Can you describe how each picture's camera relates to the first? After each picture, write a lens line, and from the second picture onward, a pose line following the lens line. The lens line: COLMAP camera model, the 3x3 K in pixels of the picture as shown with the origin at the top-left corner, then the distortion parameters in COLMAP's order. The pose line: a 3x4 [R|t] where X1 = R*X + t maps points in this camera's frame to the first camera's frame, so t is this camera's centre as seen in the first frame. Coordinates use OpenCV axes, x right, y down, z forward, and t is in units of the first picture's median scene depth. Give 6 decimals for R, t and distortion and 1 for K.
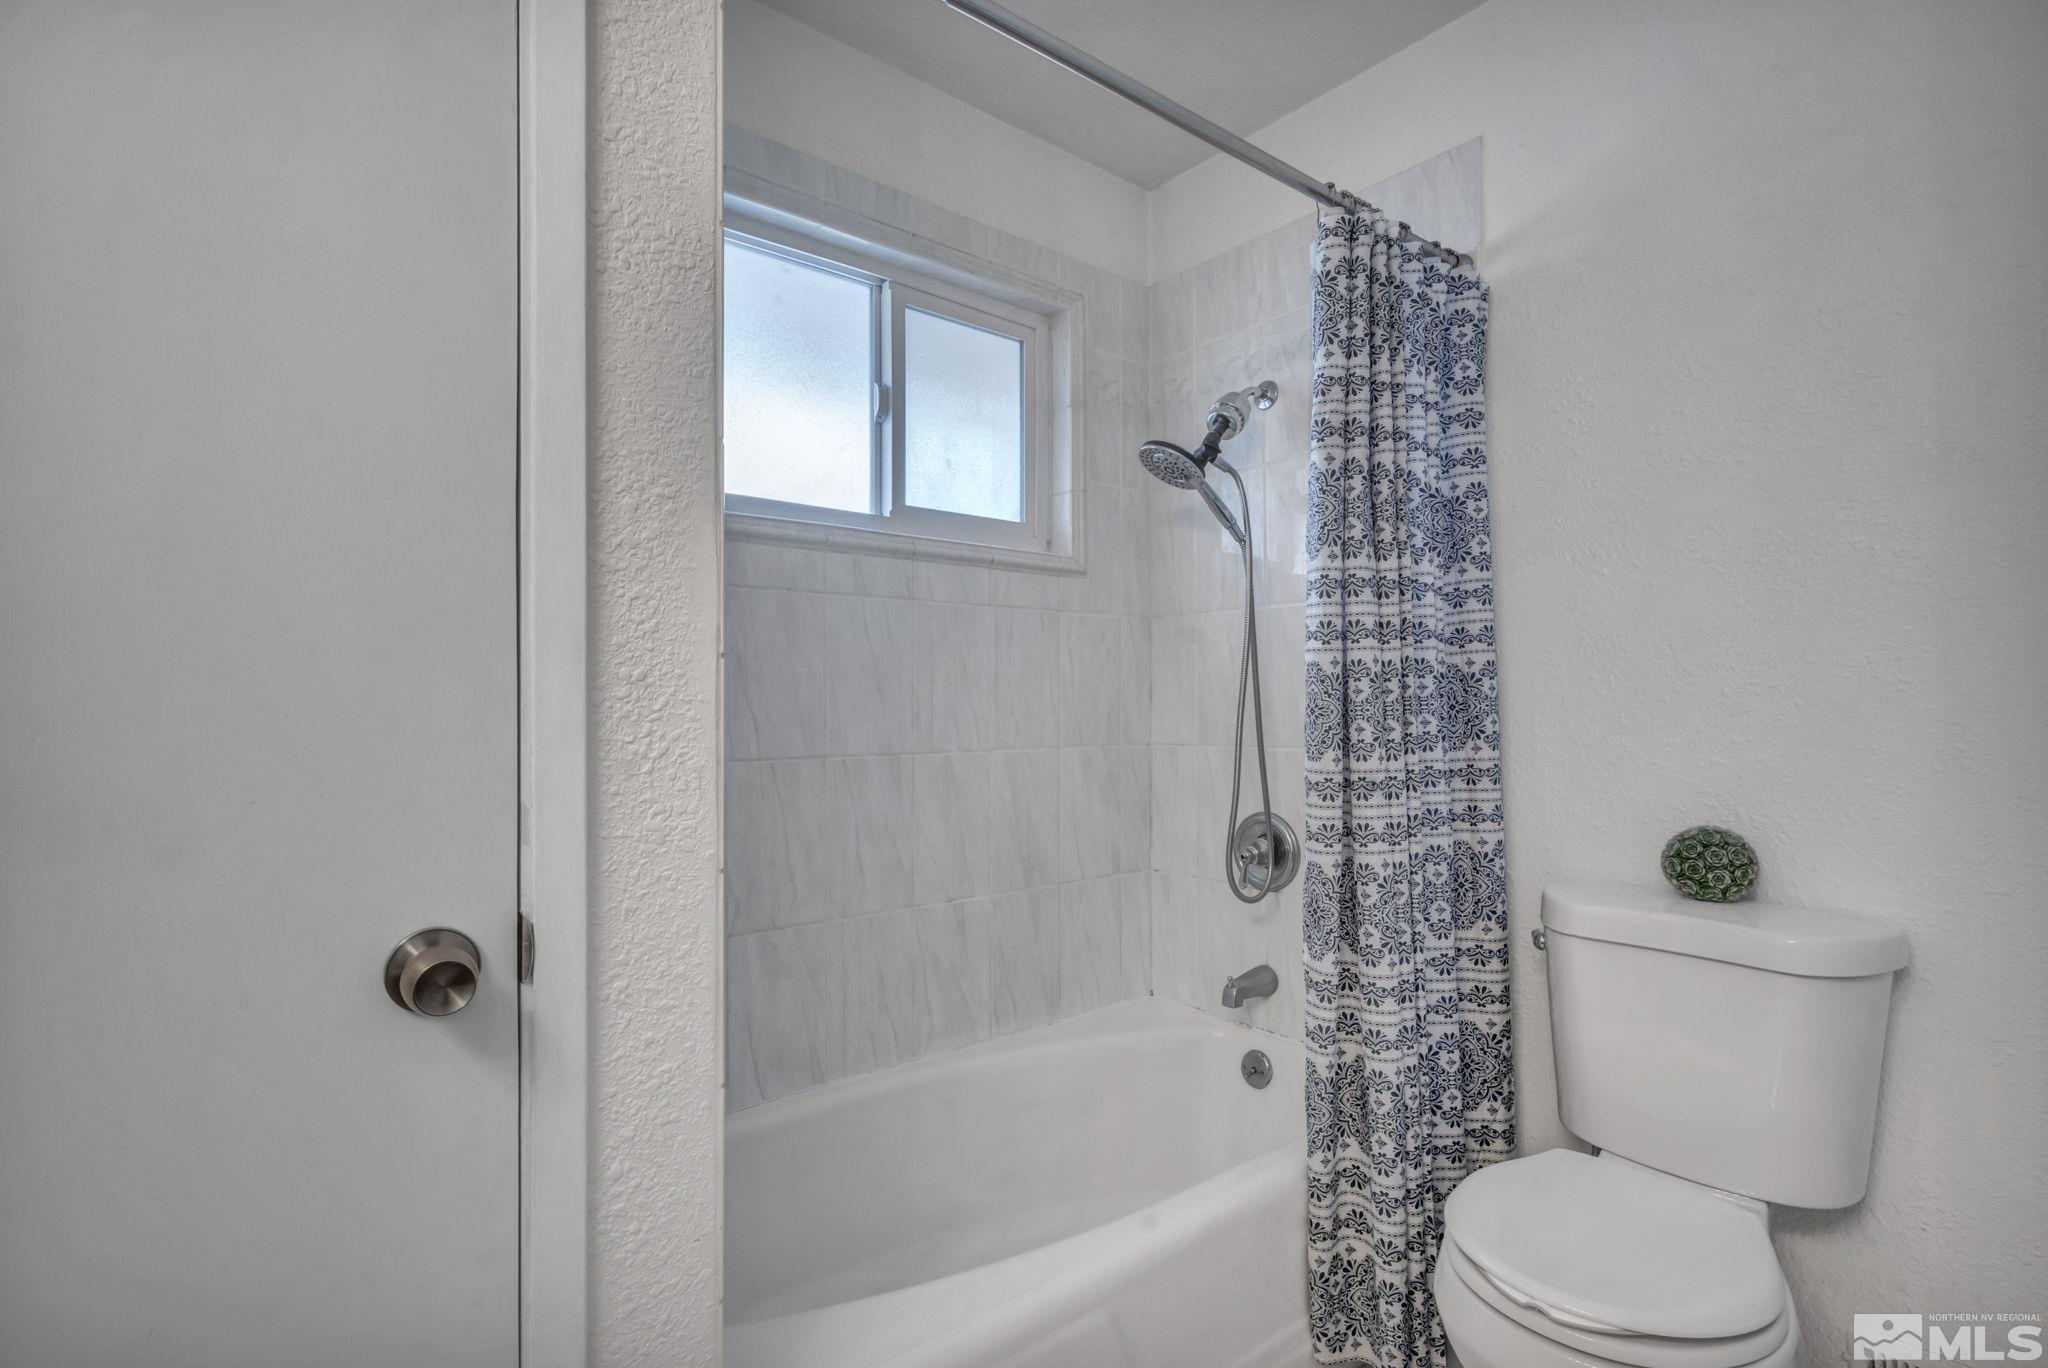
lens RADIAL K [[979.6, 0, 1028.4], [0, 979.6, 708.2], [0, 0, 1]] dist [0.009747, -0.000008]
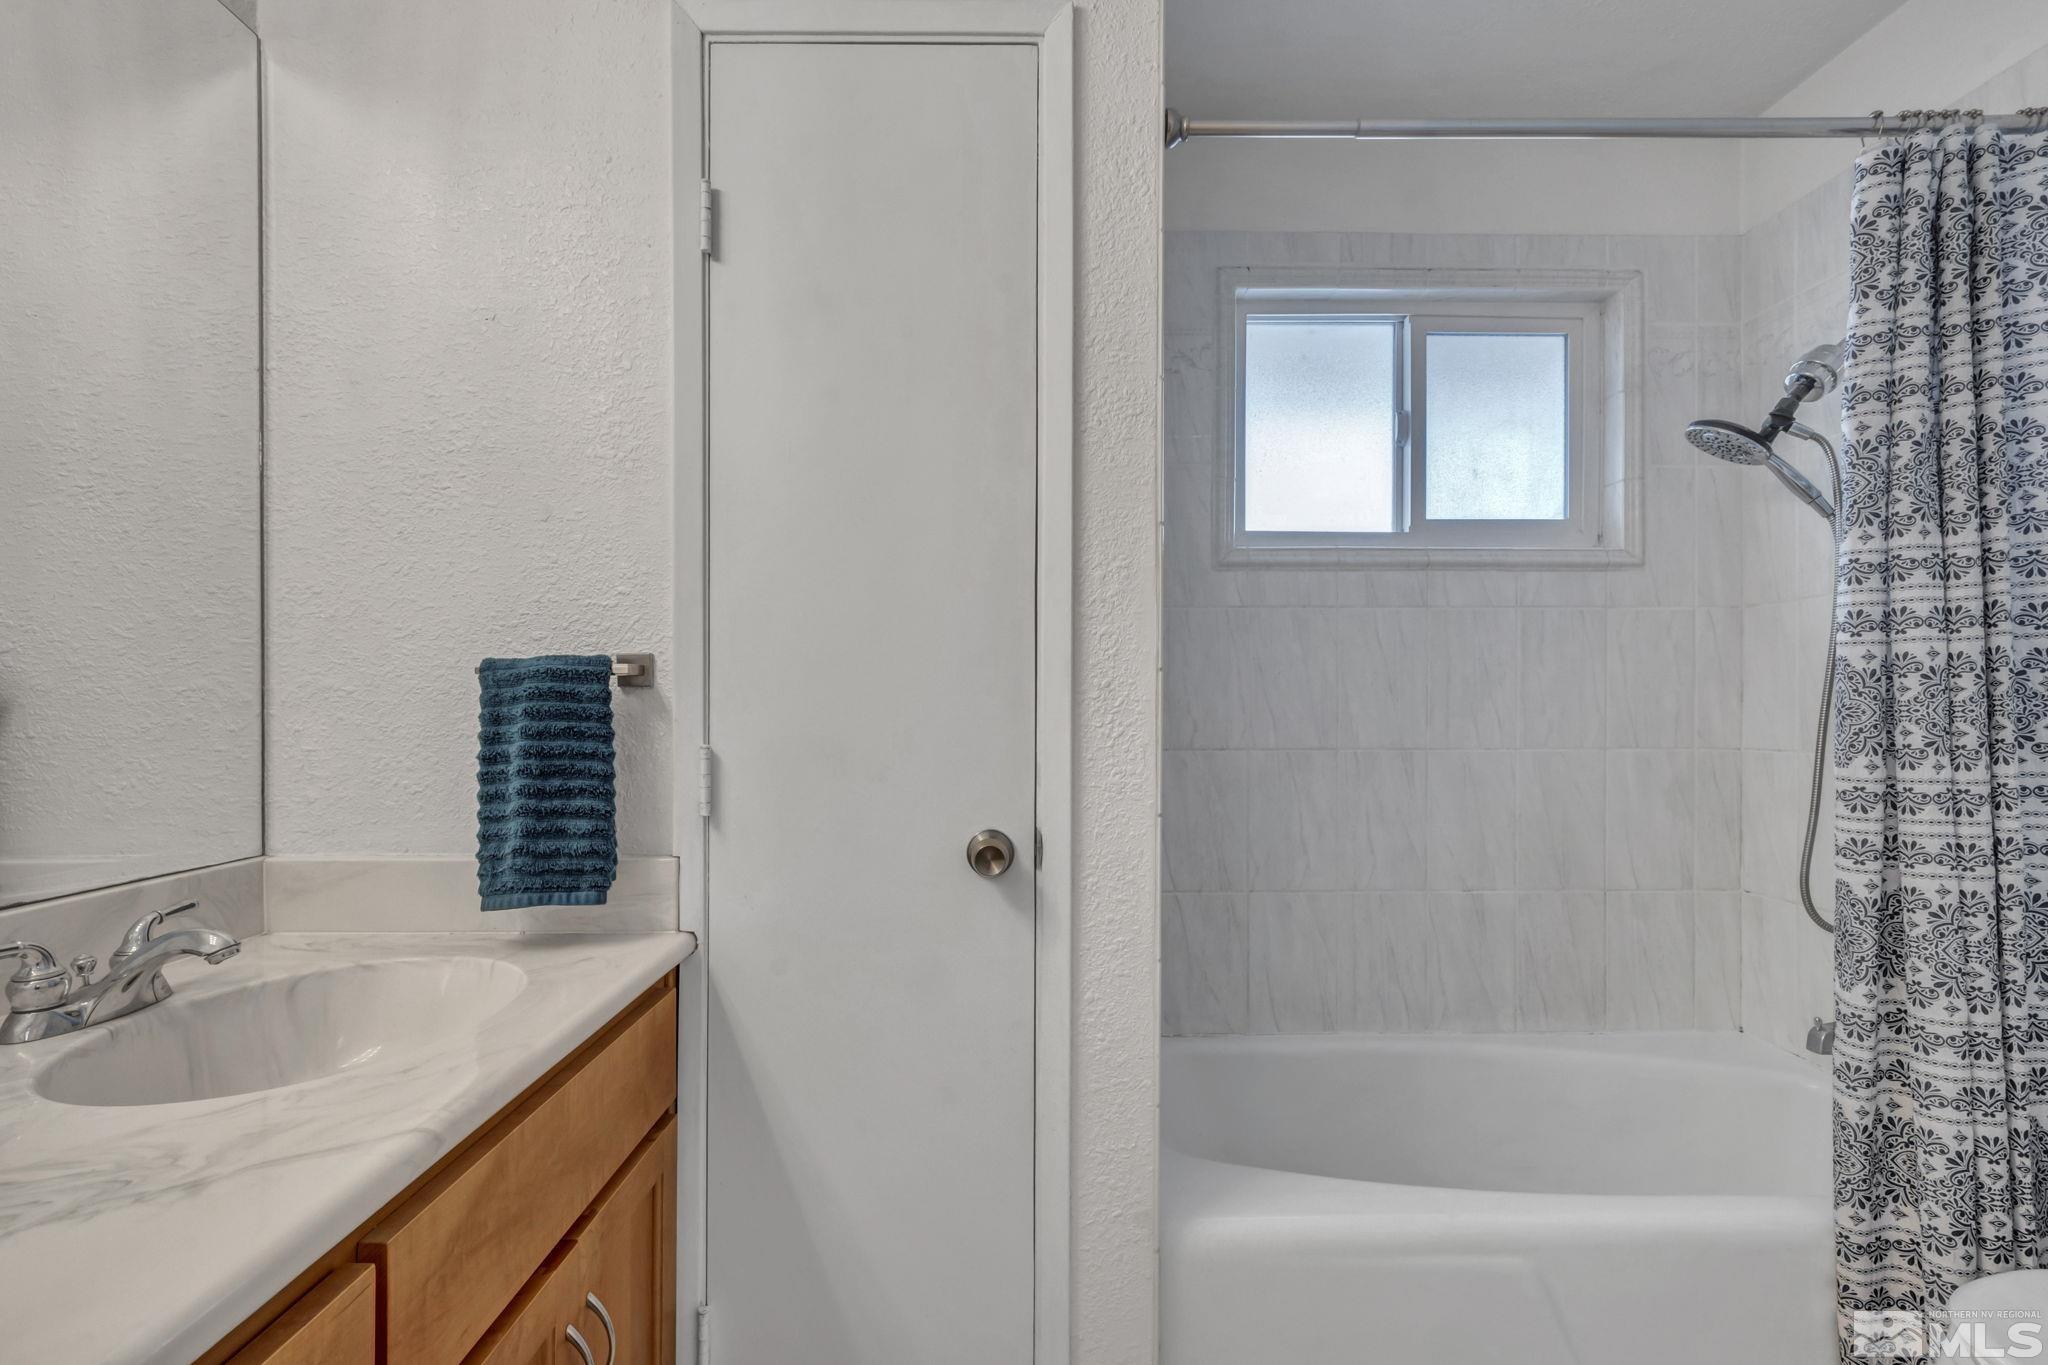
lens RADIAL K [[979.6, 0, 1012.8], [0, 979.6, 706.1], [0, 0, 1]] dist [0.009747, -0.000008]
pose [[0.786902, 0.003272, -0.617069, 0.249728], [-0.004710, 0.999989, -0.000705, 0.002093], [0.617060, 0.003461, 0.786909, -0.174905]]
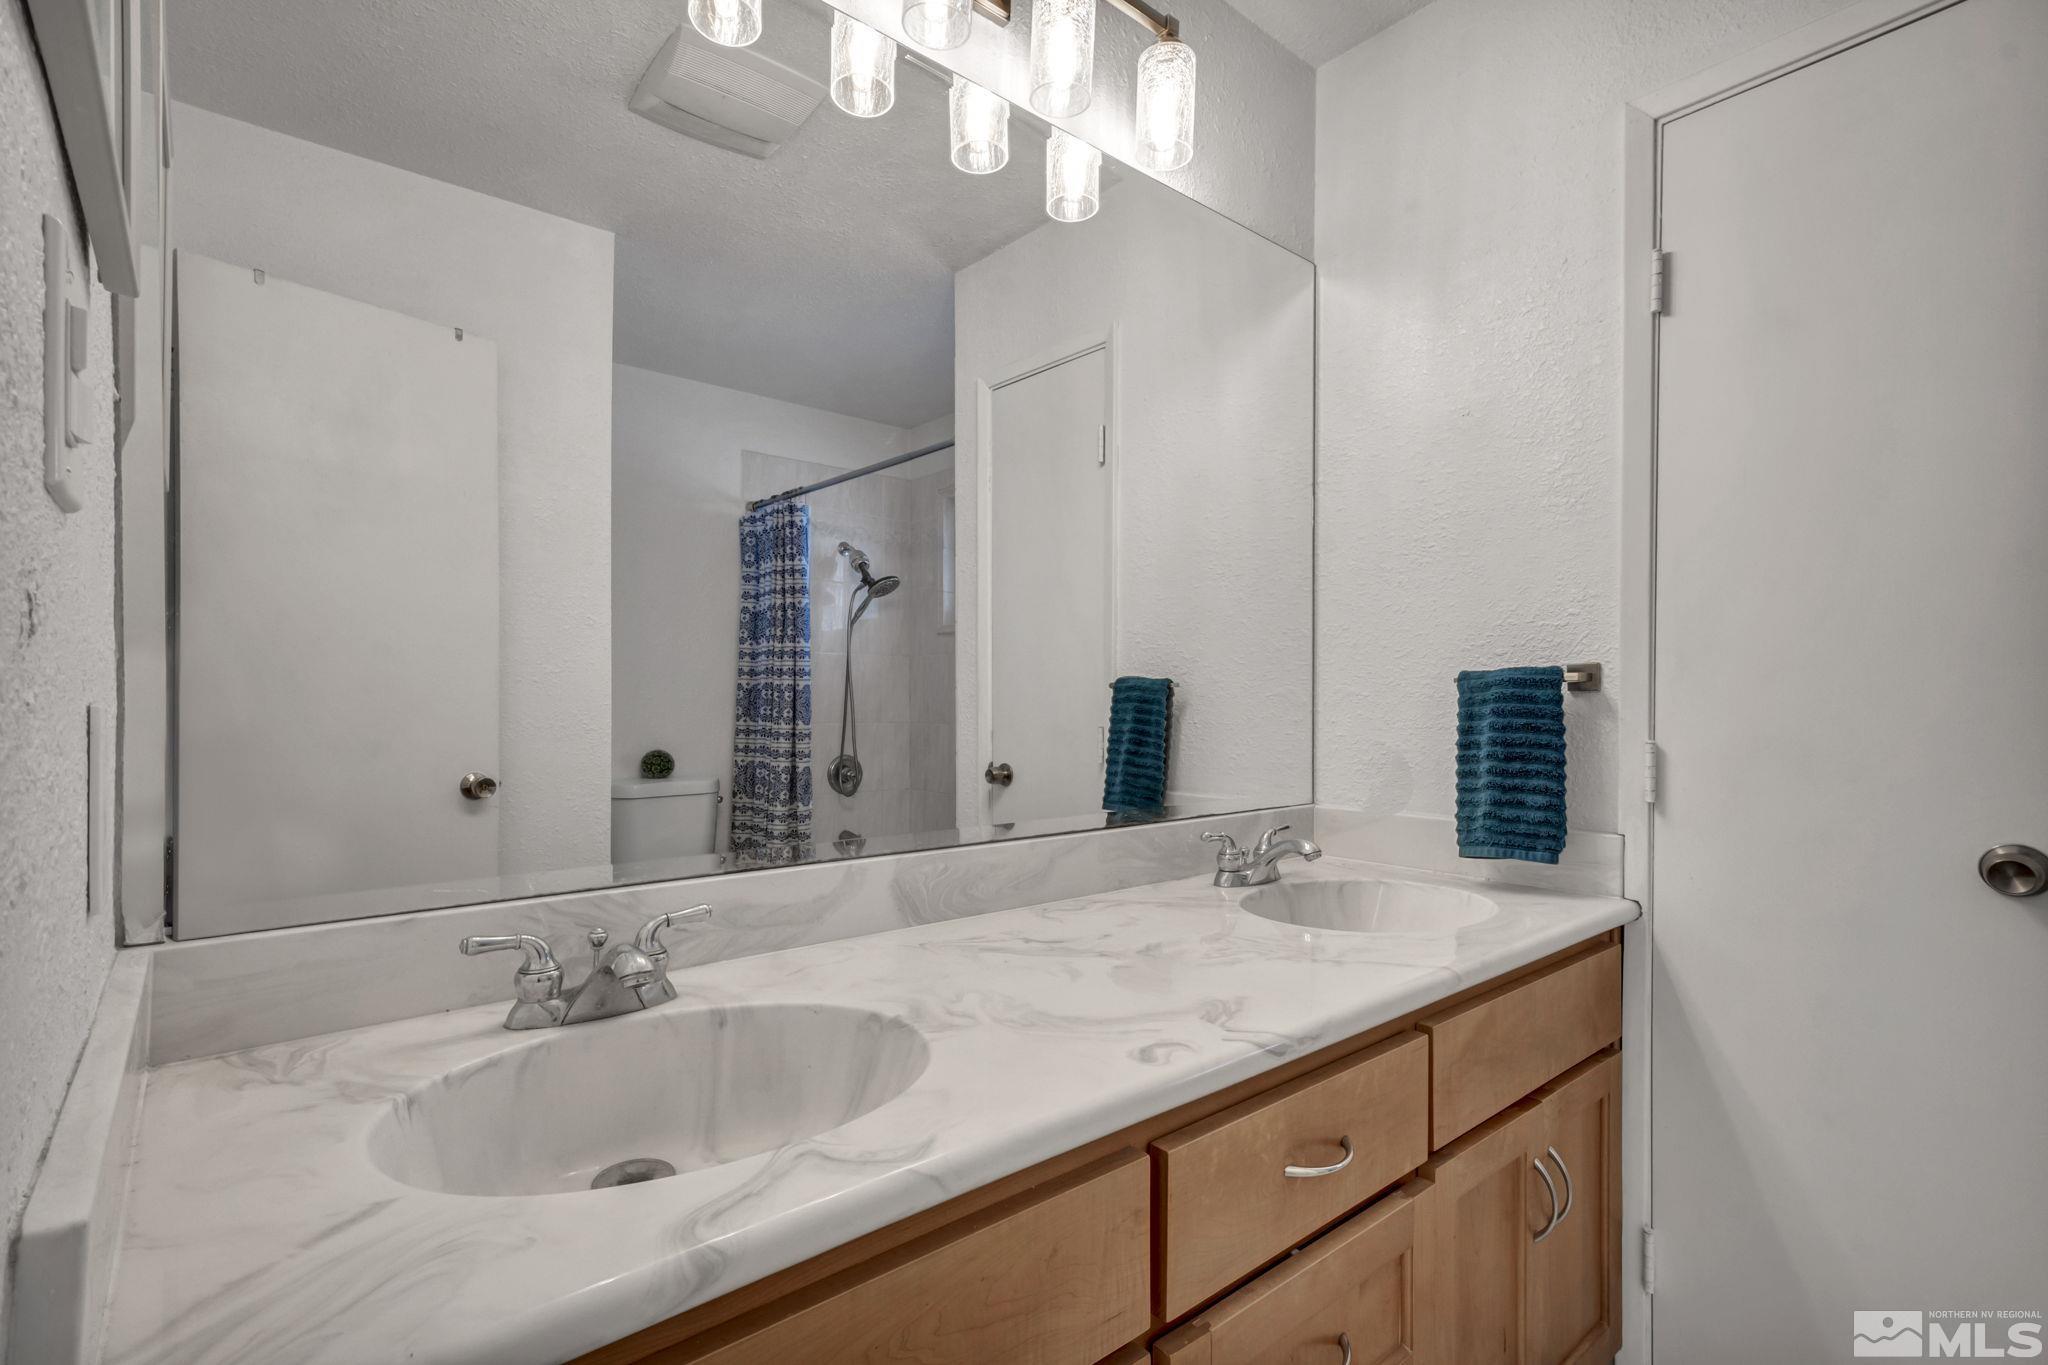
lens RADIAL K [[979.6, 0, 976.5], [0, 979.6, 709.2], [0, 0, 1]] dist [0.009747, -0.000008]
pose [[0.003999, 0.012582, -0.999913, 0.488962], [-0.004083, 0.999913, 0.012566, -0.004490], [0.999984, 0.004032, 0.004050, -0.343327]]
